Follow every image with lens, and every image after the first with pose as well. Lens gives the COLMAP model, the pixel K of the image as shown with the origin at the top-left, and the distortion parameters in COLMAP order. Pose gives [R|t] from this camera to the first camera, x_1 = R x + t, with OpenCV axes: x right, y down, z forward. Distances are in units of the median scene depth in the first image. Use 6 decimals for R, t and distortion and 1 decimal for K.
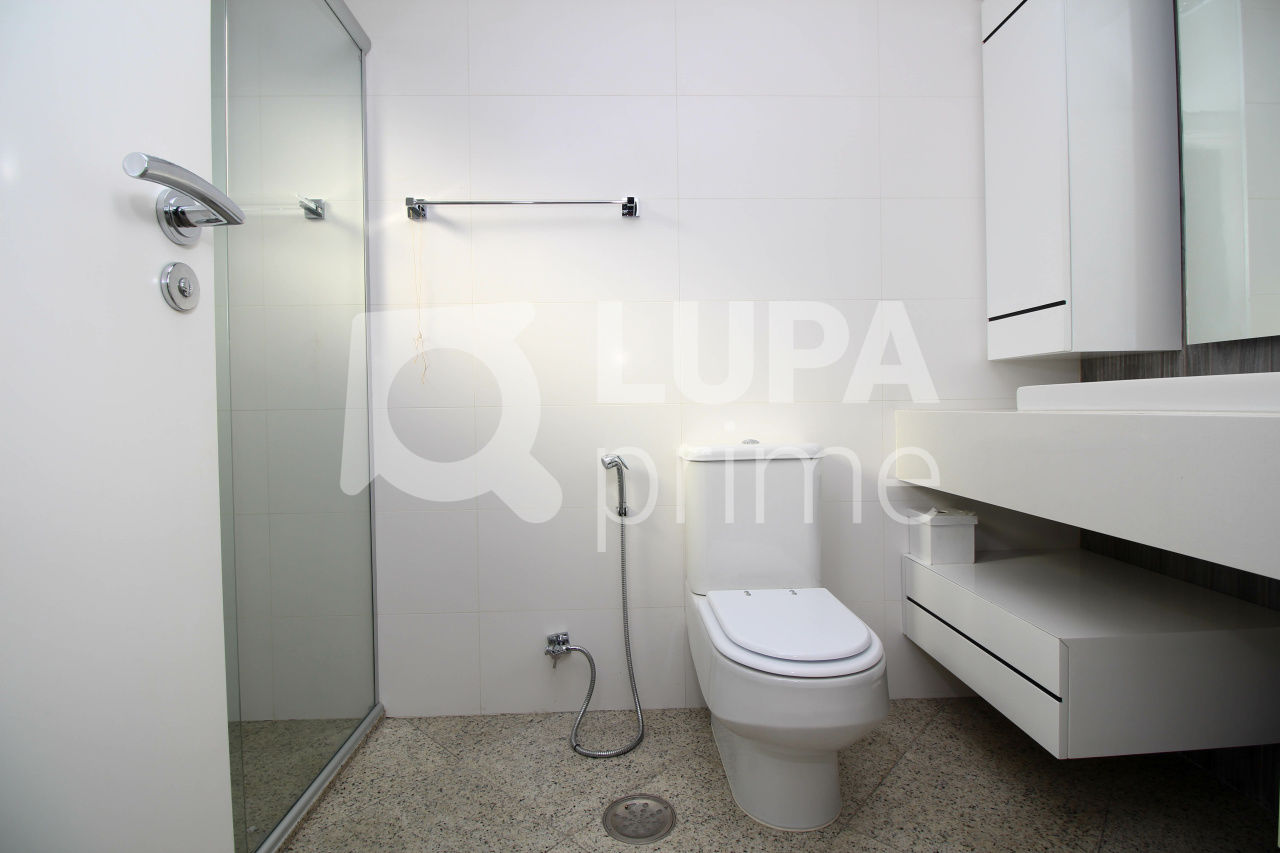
lens RADIAL K [[597.8, 0, 640.7], [0, 597.8, 411.9], [0, 0, 1]] dist [-0.005500, -0.012241]
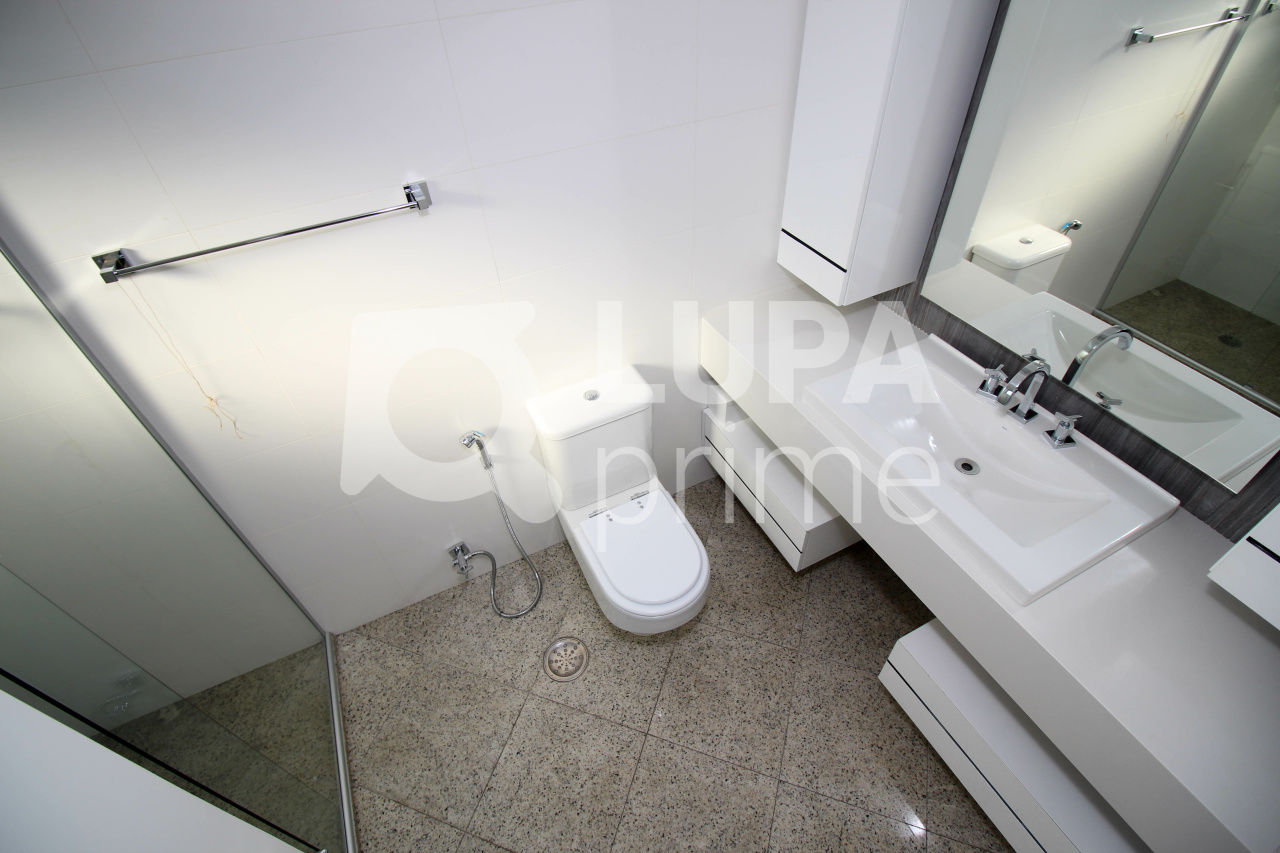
lens RADIAL K [[597.8, 0, 640.7], [0, 597.8, 411.9], [0, 0, 1]] dist [-0.005500, -0.012241]
pose [[0.912834, -0.297526, 0.279667, -0.059809], [0.035652, 0.740358, 0.671267, -0.755226], [-0.406772, -0.602784, 0.686431, 0.186758]]
